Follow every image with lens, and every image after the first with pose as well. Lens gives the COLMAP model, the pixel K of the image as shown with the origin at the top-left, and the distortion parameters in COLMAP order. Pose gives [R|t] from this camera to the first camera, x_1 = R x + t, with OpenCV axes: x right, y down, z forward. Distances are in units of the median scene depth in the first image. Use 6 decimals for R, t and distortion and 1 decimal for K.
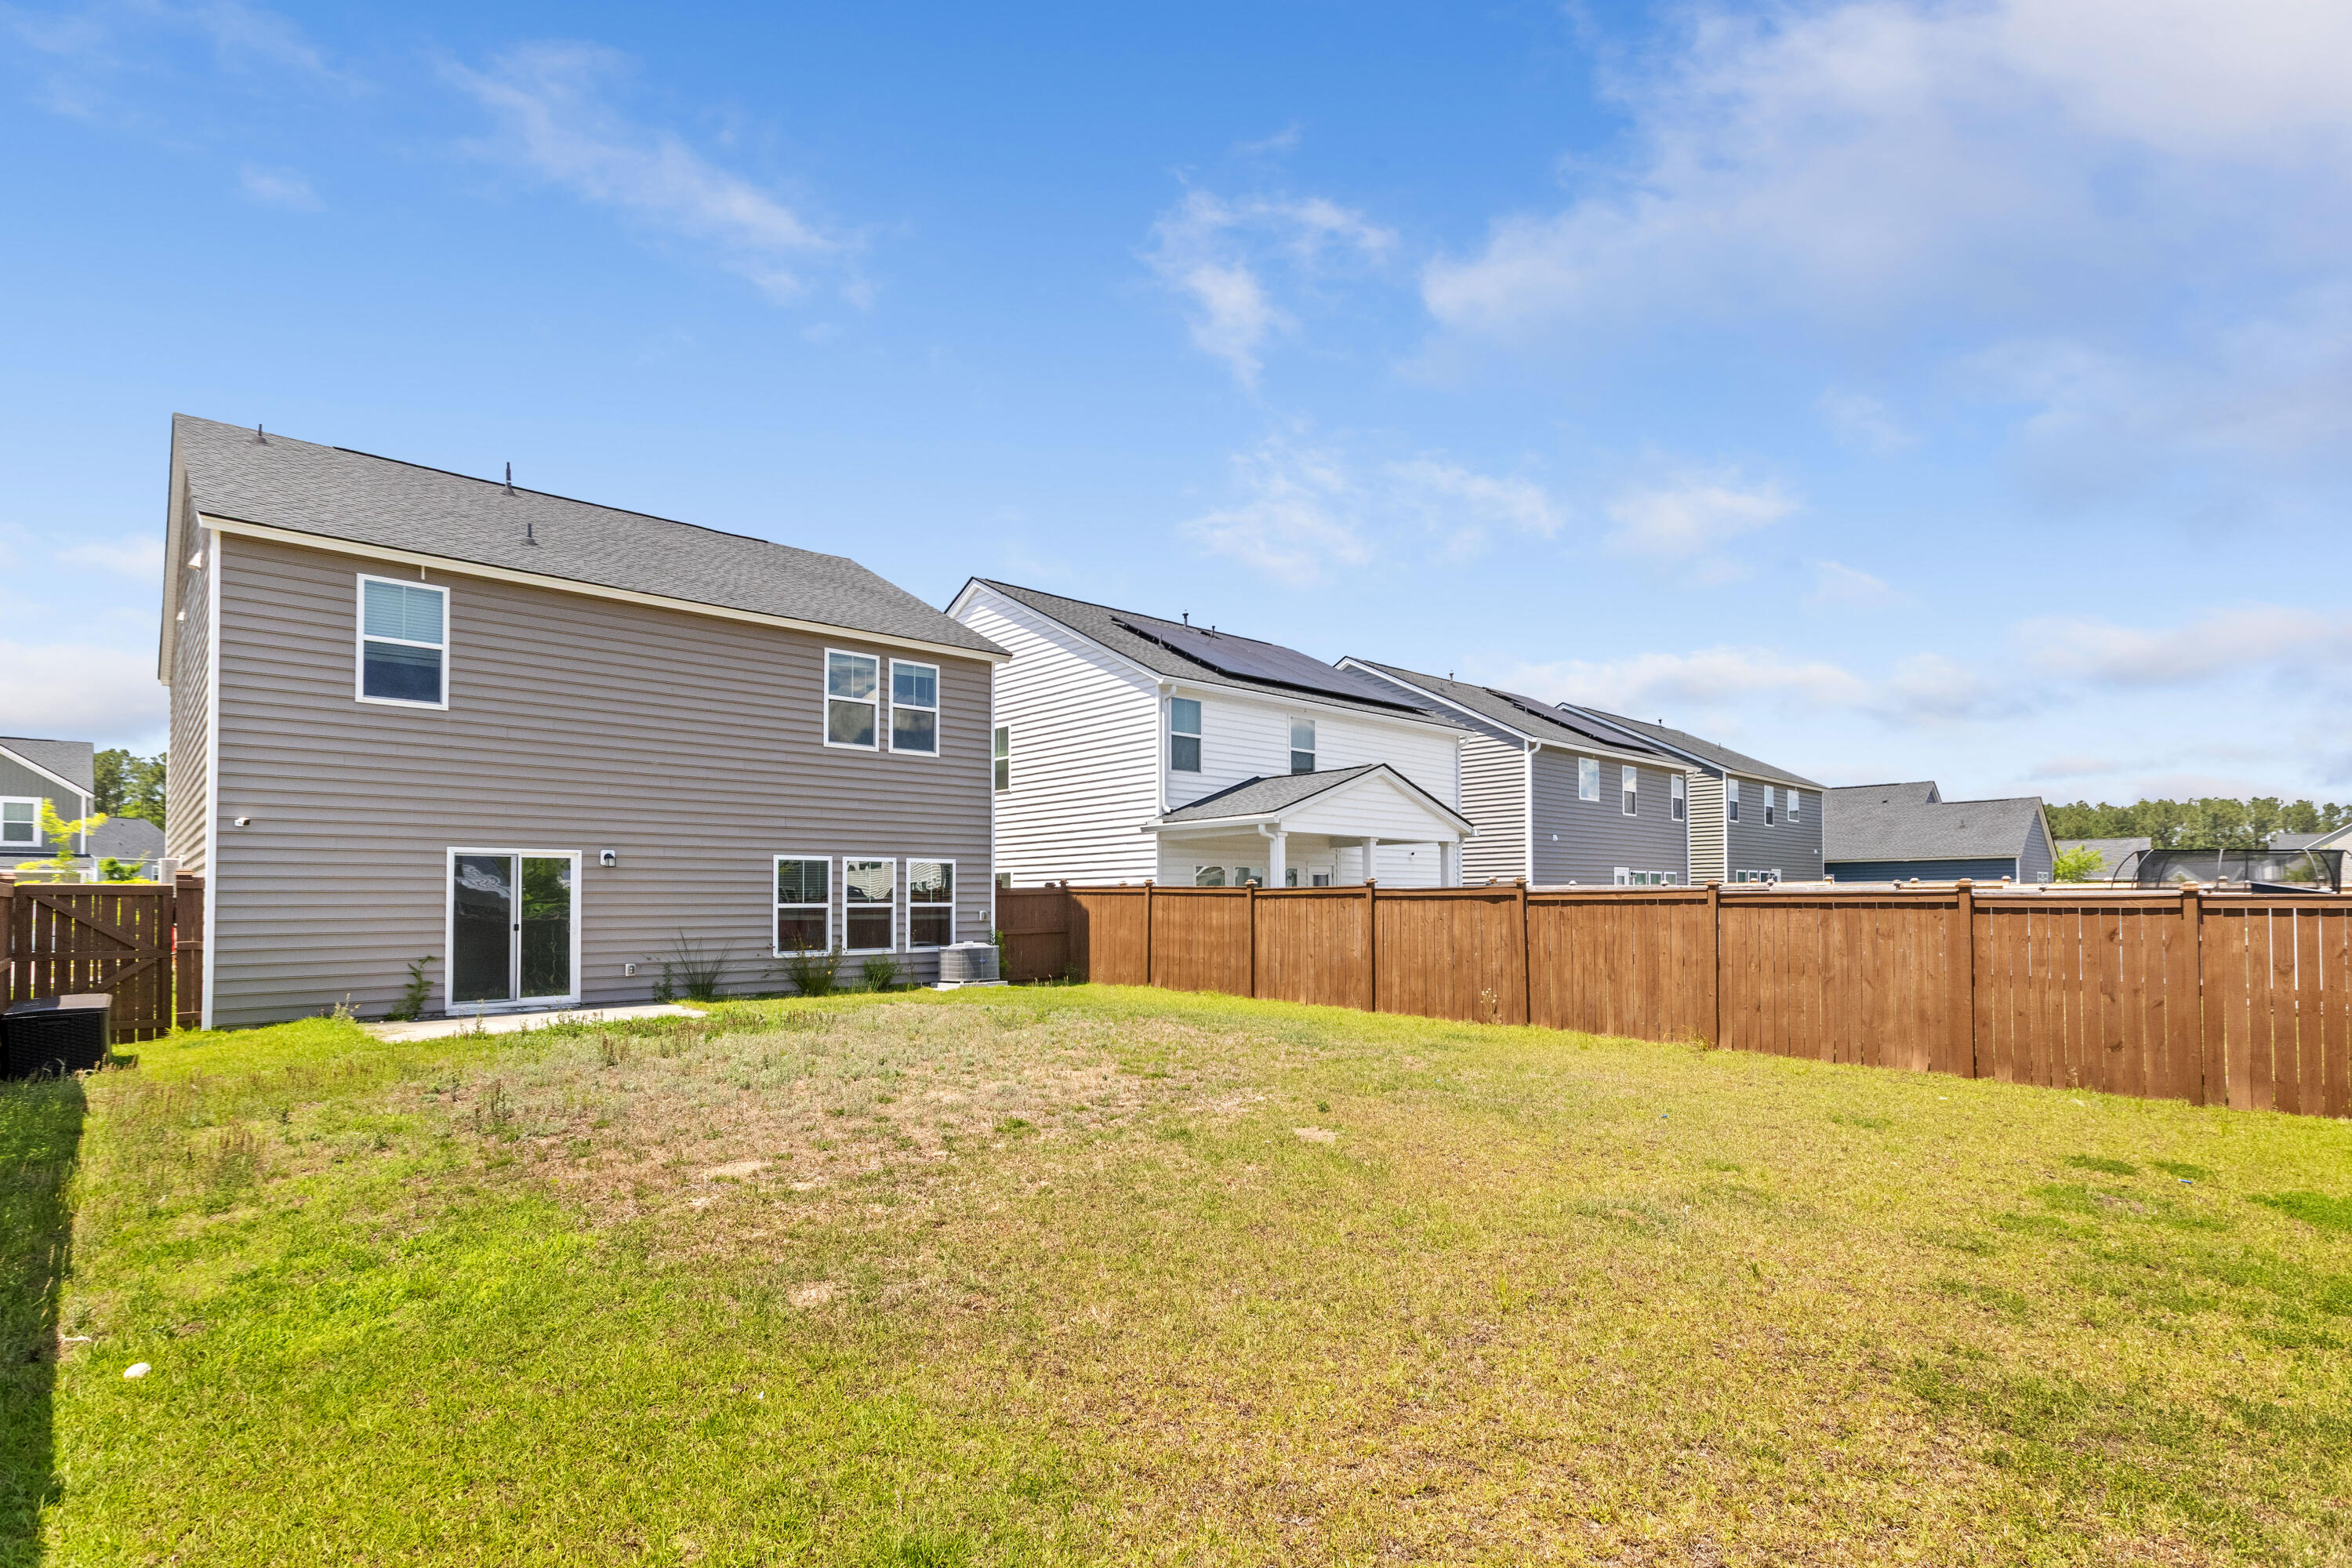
lens RADIAL K [[1113.1, 0, 1173.7], [0, 1113.1, 874.3], [0, 0, 1]] dist [0.000951, 0.000110]
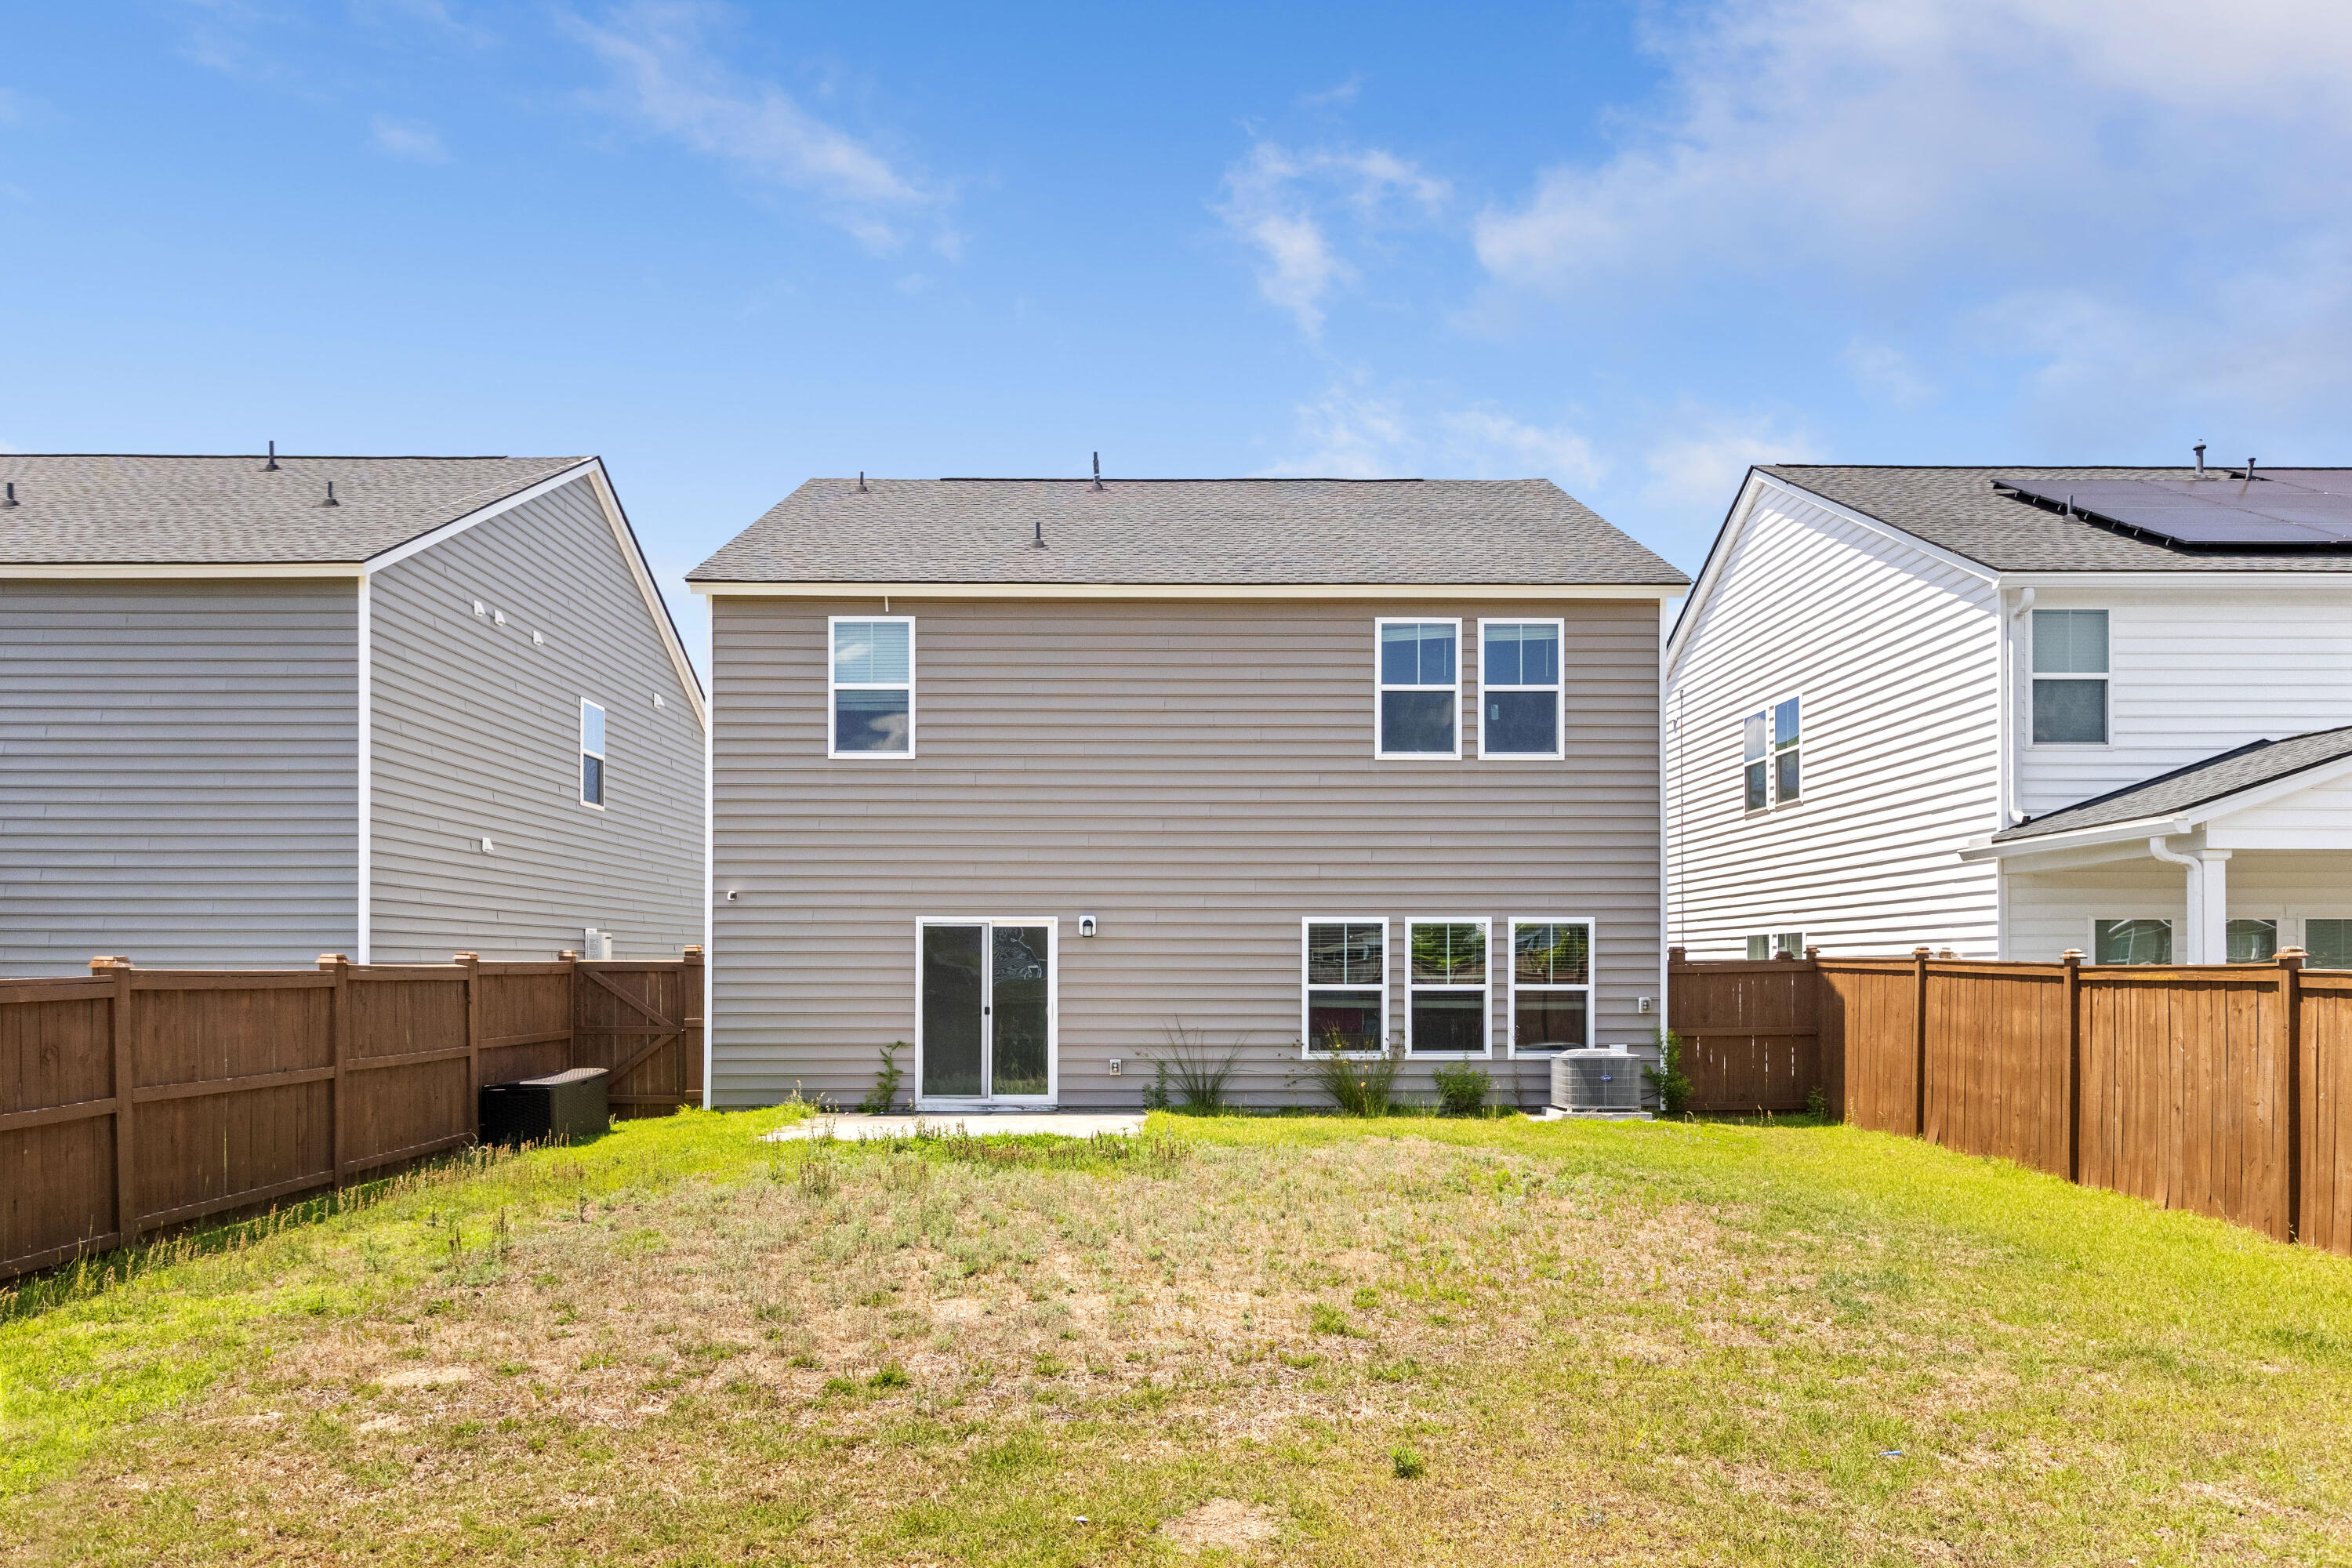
lens RADIAL K [[1509.4, 0, 1173.5], [0, 1509.4, 947.9], [0, 0, 1]] dist [-0.007337, 0.018025]
pose [[0.740665, -0.002345, -0.671870, 0.227818], [0.011155, 0.999899, 0.008808, -0.006412], [0.671782, -0.014018, 0.740616, 0.211215]]
